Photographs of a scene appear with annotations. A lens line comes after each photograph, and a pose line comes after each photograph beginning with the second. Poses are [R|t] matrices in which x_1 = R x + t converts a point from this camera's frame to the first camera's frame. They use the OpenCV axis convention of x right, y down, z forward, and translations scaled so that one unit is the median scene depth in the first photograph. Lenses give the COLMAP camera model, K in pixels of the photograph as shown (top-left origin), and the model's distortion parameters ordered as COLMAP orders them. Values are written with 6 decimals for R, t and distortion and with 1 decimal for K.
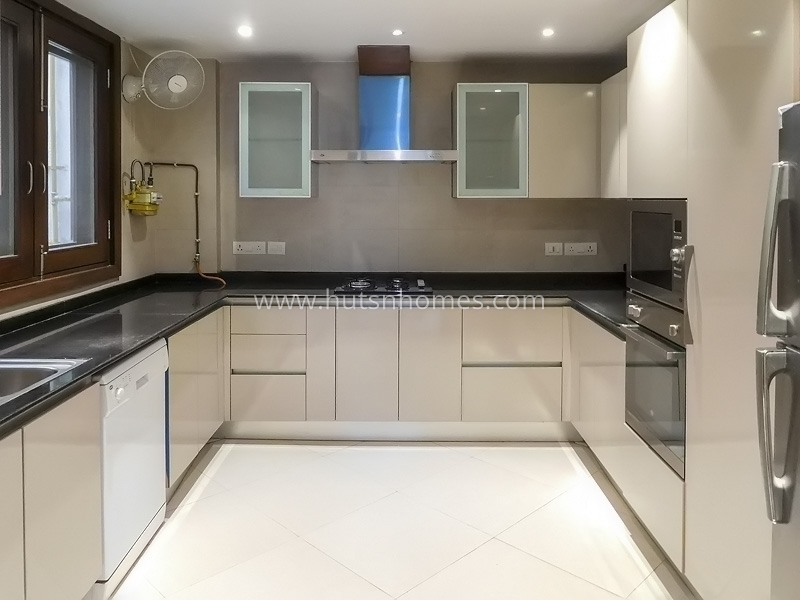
lens RADIAL K [[628.2, 0, 400.0], [0, 628.2, 300.0], [0, 0, 1]] dist [-0.007351, -0.004142]
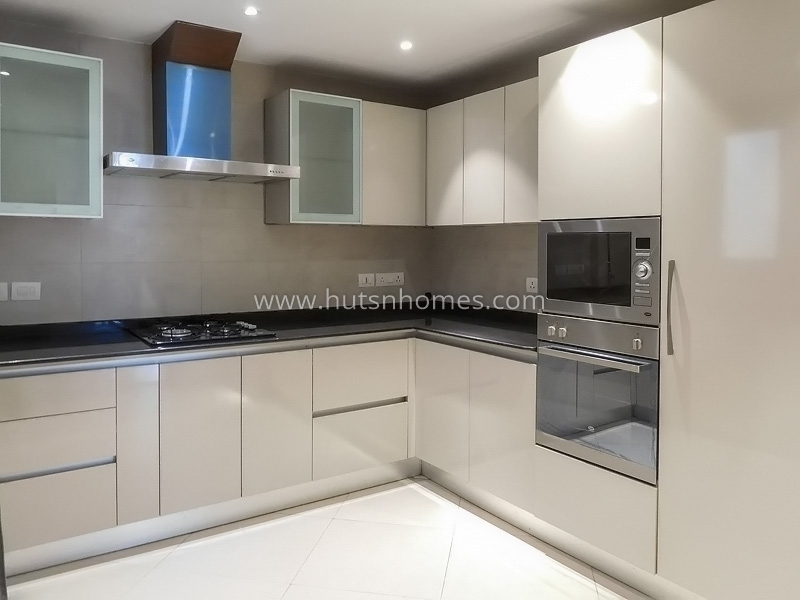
lens RADIAL K [[621.2, 0, 400.4], [0, 621.2, 326.0], [0, 0, 1]] dist [0.007663, -0.004031]
pose [[0.821760, -0.072592, 0.565192, -0.277788], [0.086656, 0.996236, 0.001962, -0.010570], [-0.563207, 0.047365, 0.824957, 0.219201]]
